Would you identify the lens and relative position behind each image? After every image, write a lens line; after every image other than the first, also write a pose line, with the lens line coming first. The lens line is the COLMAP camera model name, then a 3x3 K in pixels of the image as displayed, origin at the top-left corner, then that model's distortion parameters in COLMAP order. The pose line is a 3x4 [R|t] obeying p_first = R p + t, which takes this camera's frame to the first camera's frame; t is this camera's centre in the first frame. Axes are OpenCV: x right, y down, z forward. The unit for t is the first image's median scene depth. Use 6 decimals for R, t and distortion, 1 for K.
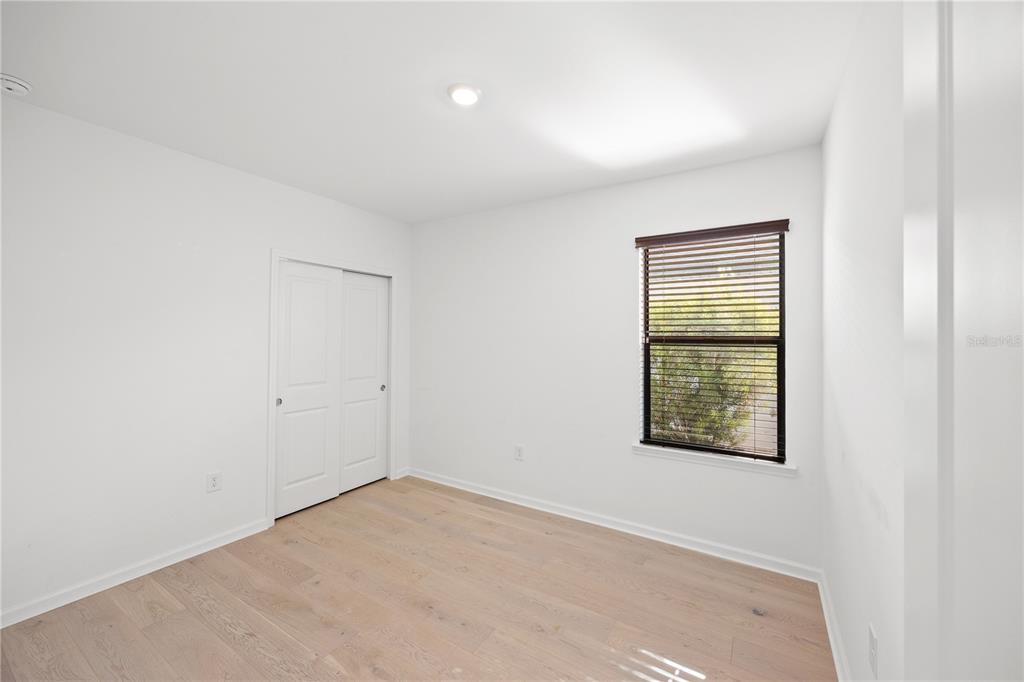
lens RADIAL K [[404.2, 0, 515.1], [0, 404.2, 330.9], [0, 0, 1]] dist [-0.001129, -0.000052]
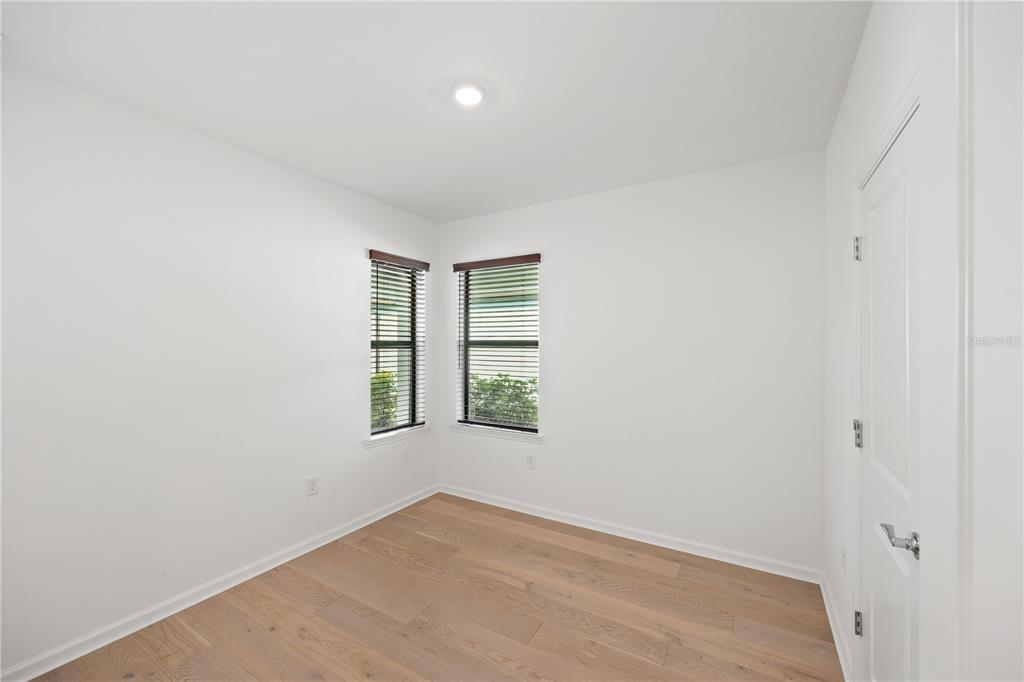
lens RADIAL K [[404.2, 0, 509.7], [0, 404.2, 336.9], [0, 0, 1]] dist [-0.001129, -0.000052]
pose [[0.999997, -0.001069, 0.002070, 0.473208], [0.001048, 0.999949, 0.010068, -0.010222], [-0.002080, -0.010066, 0.999947, -0.292772]]
